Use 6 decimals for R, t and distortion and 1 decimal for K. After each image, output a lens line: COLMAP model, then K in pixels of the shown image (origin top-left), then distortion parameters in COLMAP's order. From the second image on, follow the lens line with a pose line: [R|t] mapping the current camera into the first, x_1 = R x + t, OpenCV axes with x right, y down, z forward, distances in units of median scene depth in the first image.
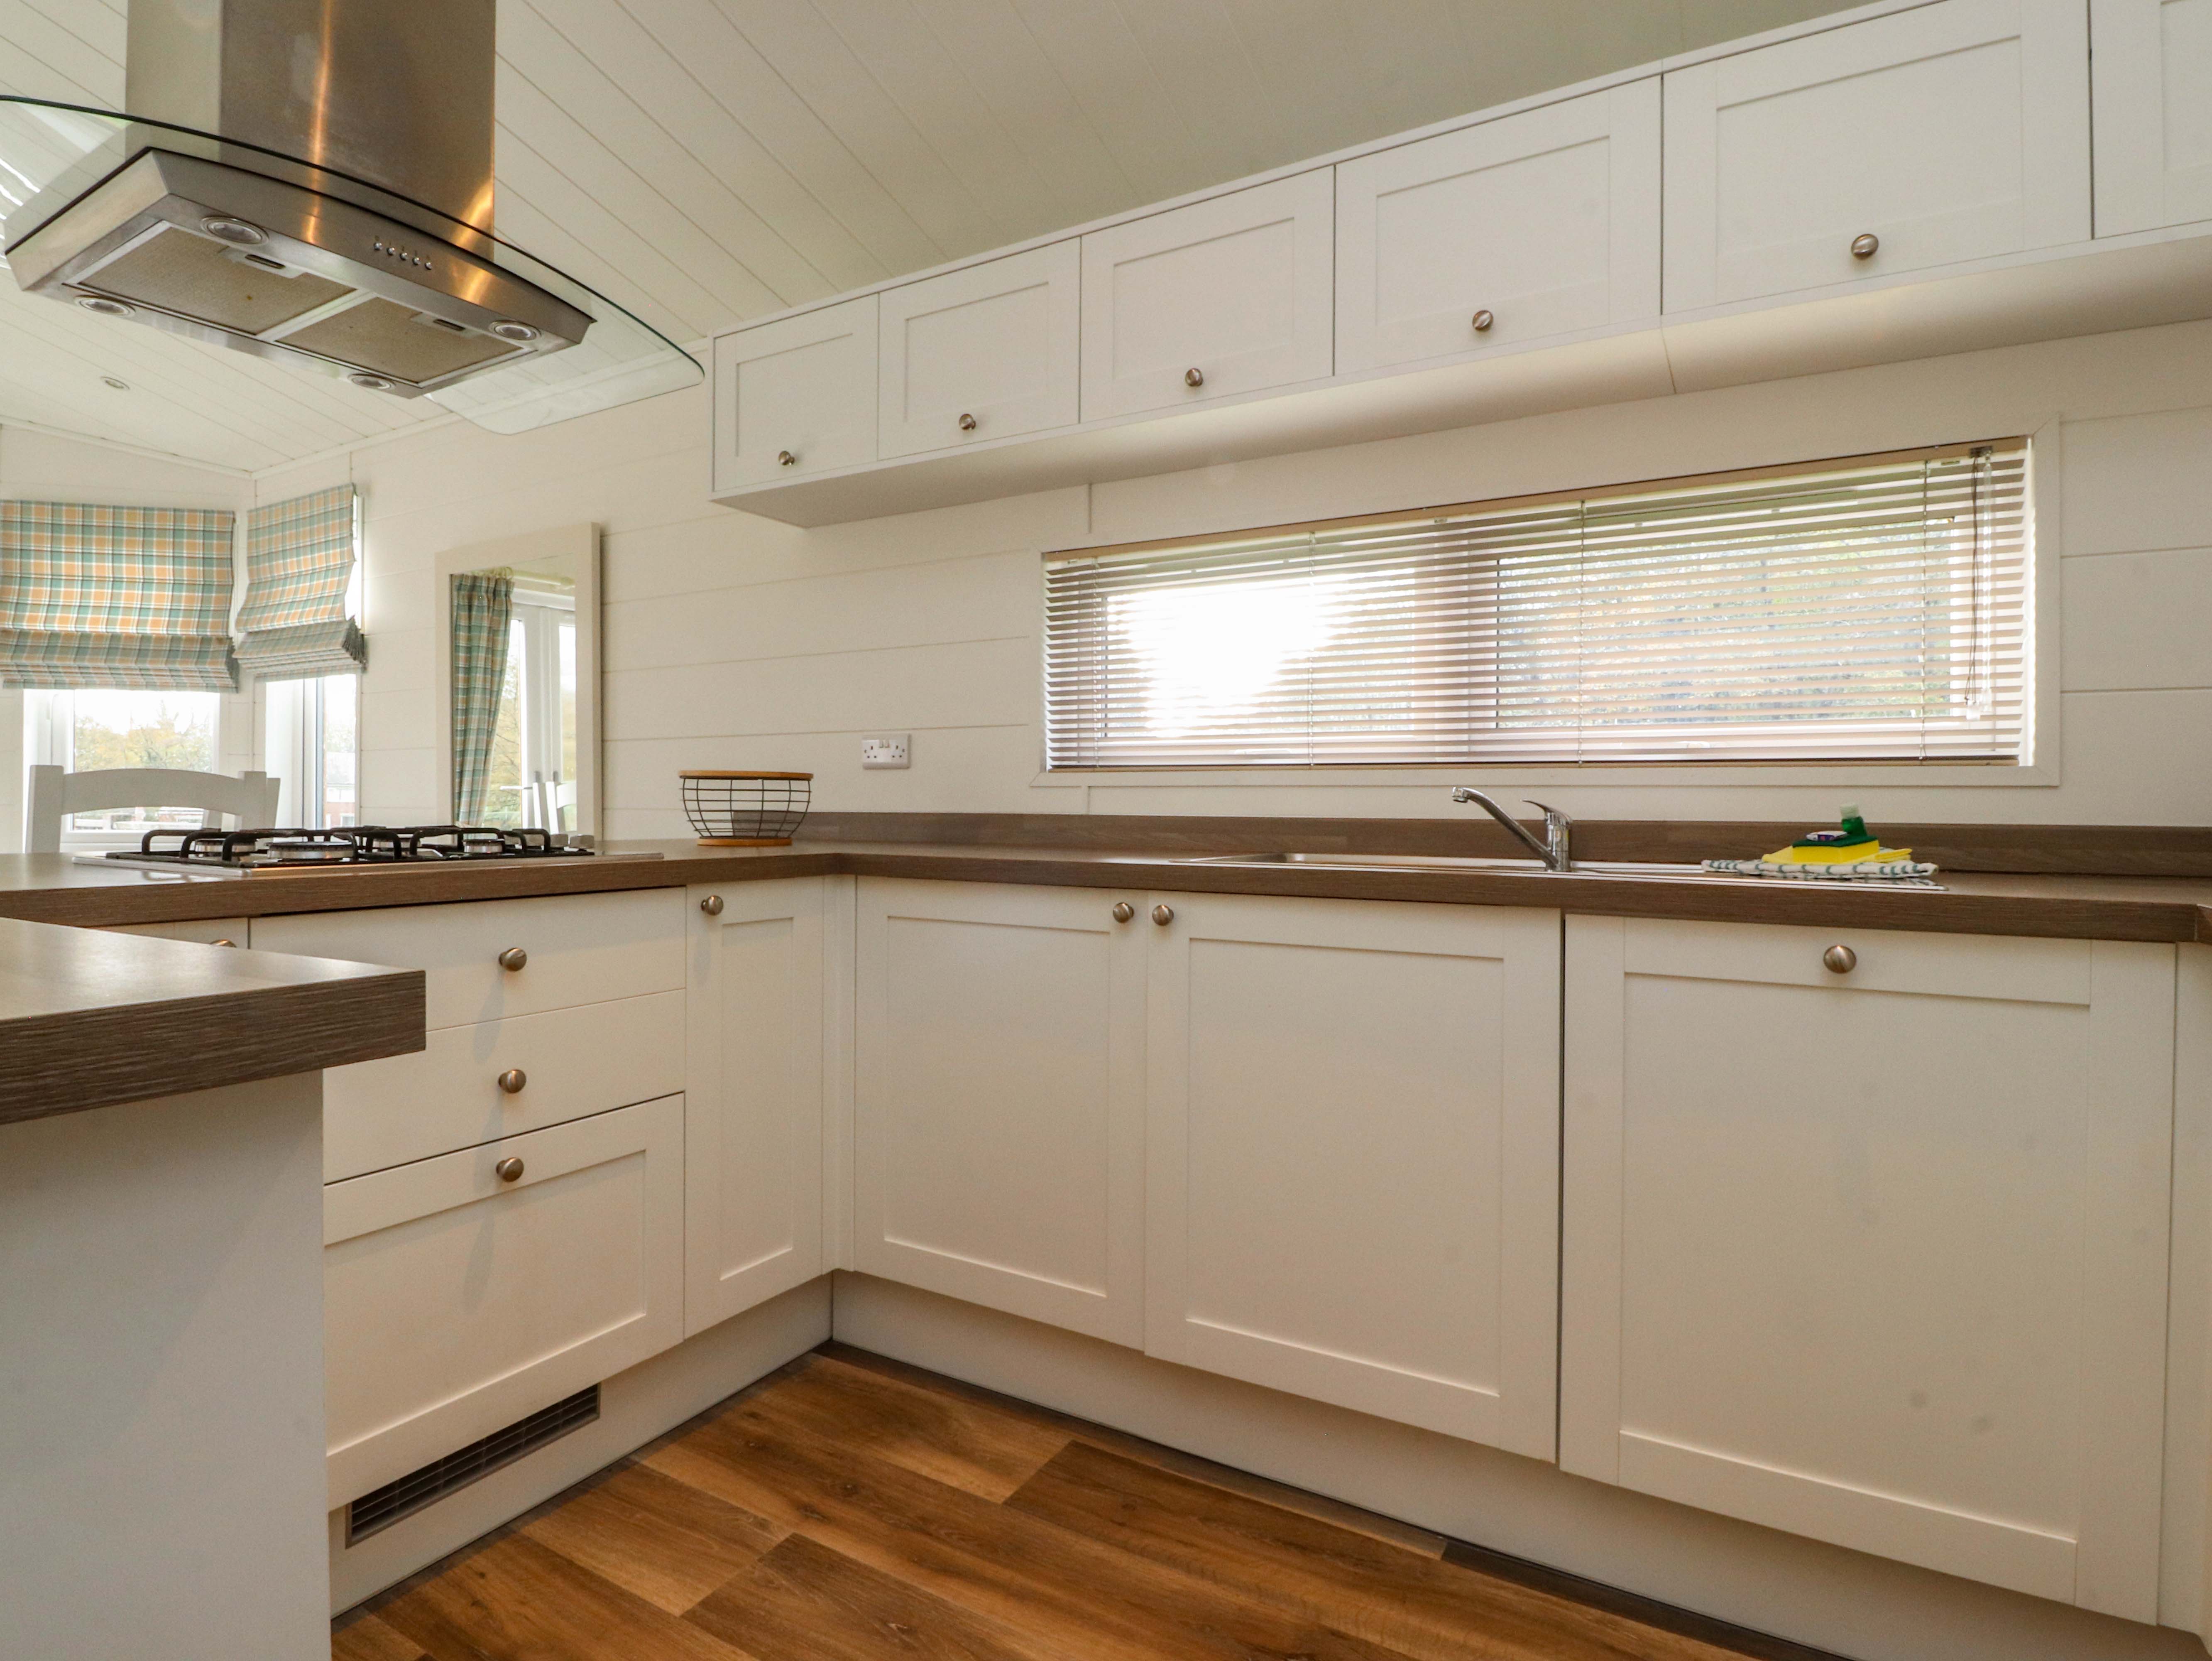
lens RADIAL K [[1176.8, 0, 1138.2], [0, 1176.8, 810.3], [0, 0, 1]] dist [-0.009243, -0.010692]
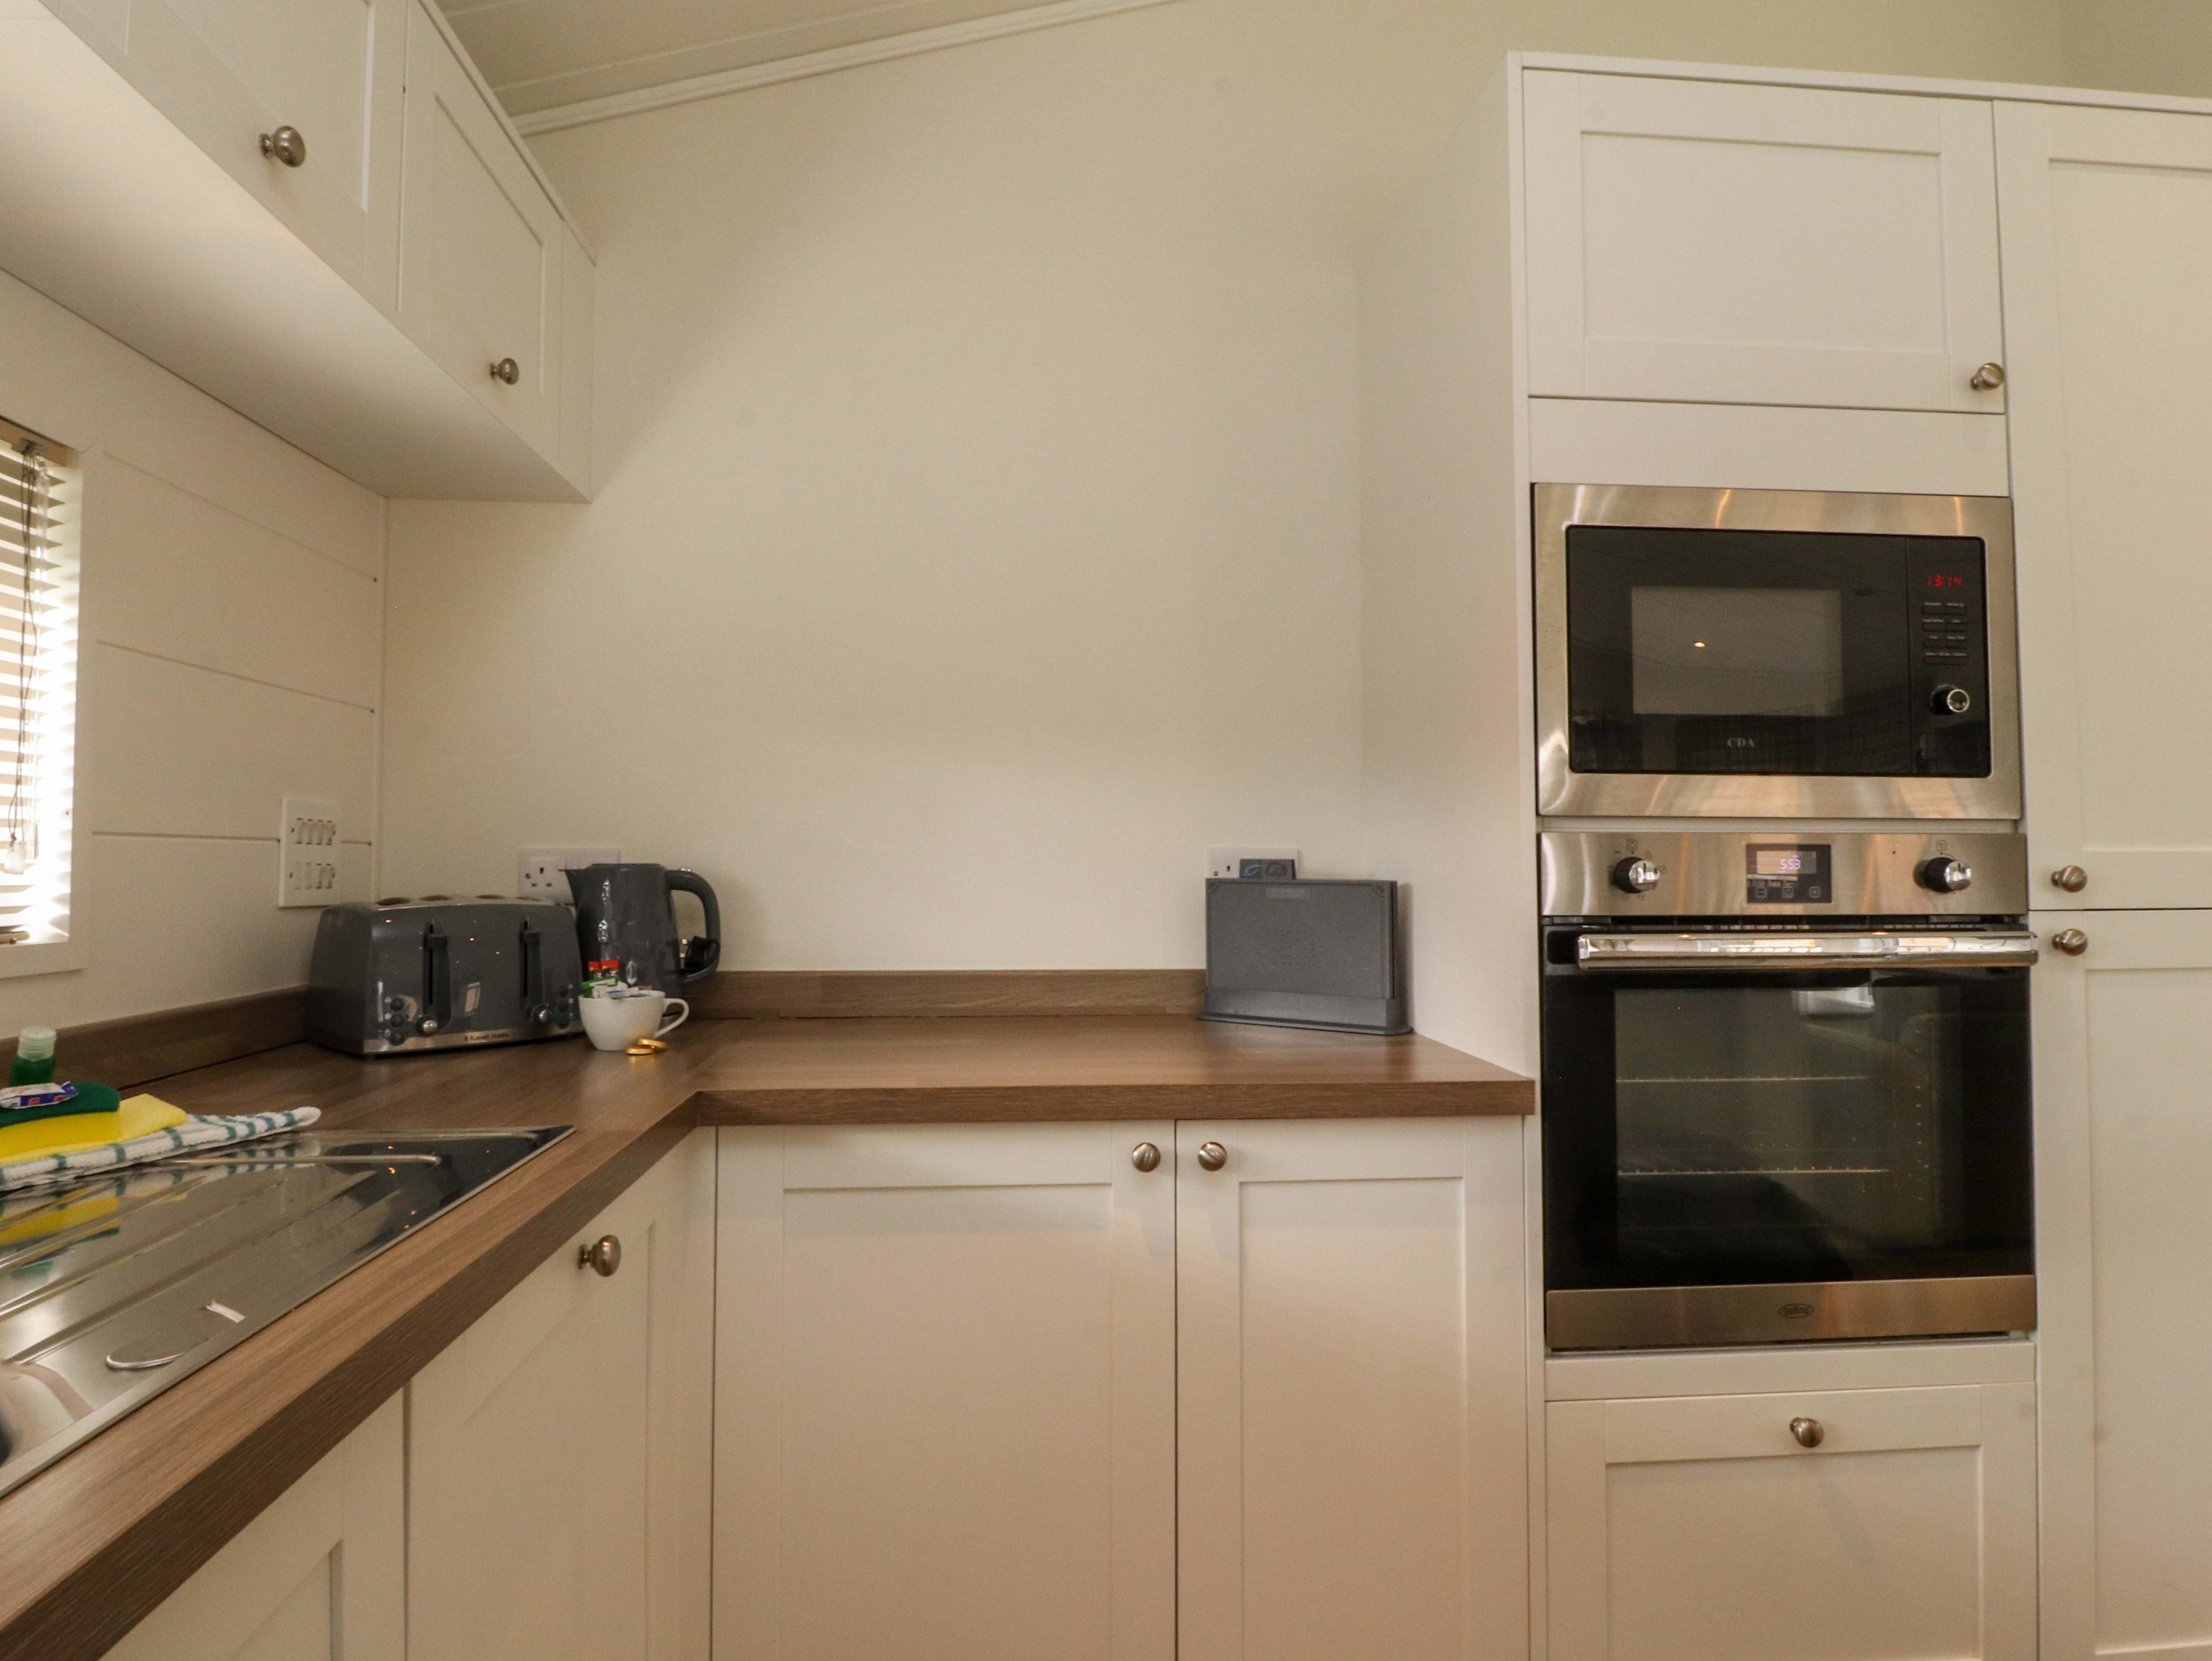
lens RADIAL K [[1158.9, 0, 1094.1], [0, 1158.9, 816.8], [0, 0, 1]] dist [-0.008114, -0.002189]
pose [[-0.535587, 0.028363, 0.844003, -0.097659], [-0.000237, 0.999431, -0.033736, -0.079614], [-0.844480, -0.018269, -0.535276, 0.771382]]
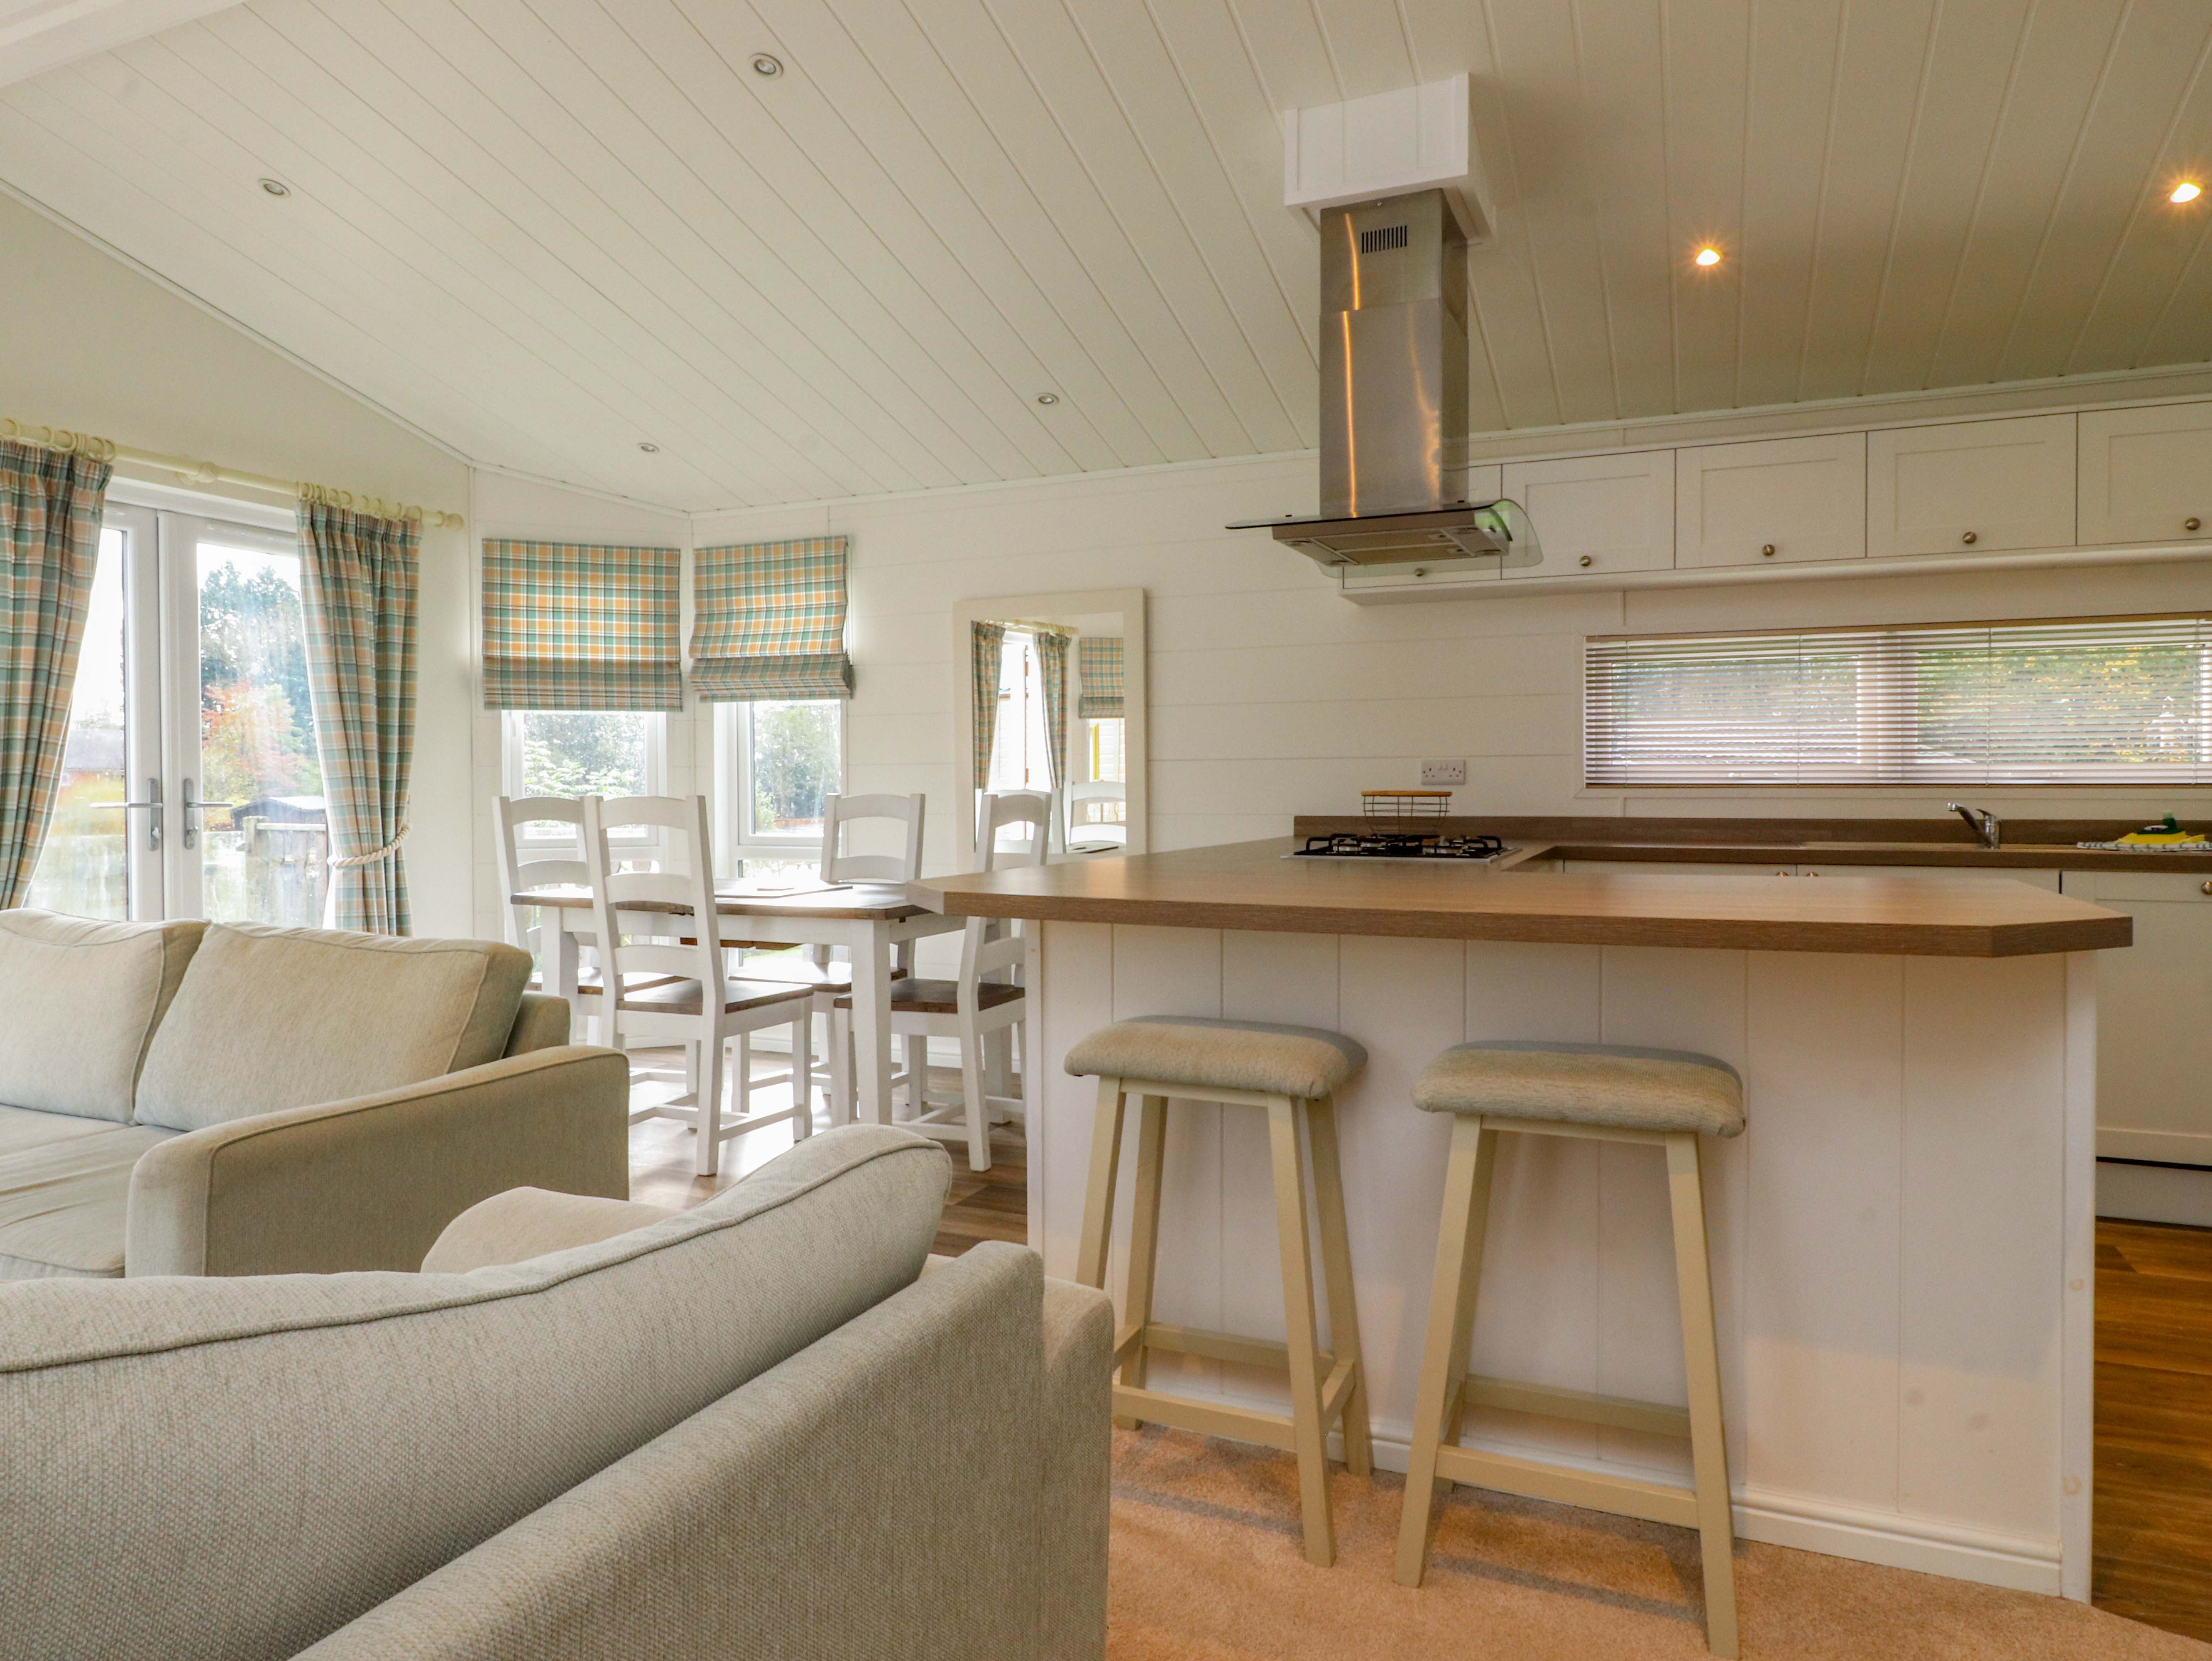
lens RADIAL K [[1437.7, 0, 1132.1], [0, 1437.7, 798.3], [0, 0, 1]] dist [-0.004022, -0.003551]
pose [[0.993316, -0.012040, 0.114798, -1.135391], [0.011097, 0.999899, 0.008850, -0.055920], [-0.114893, -0.007517, 0.993349, -0.943424]]
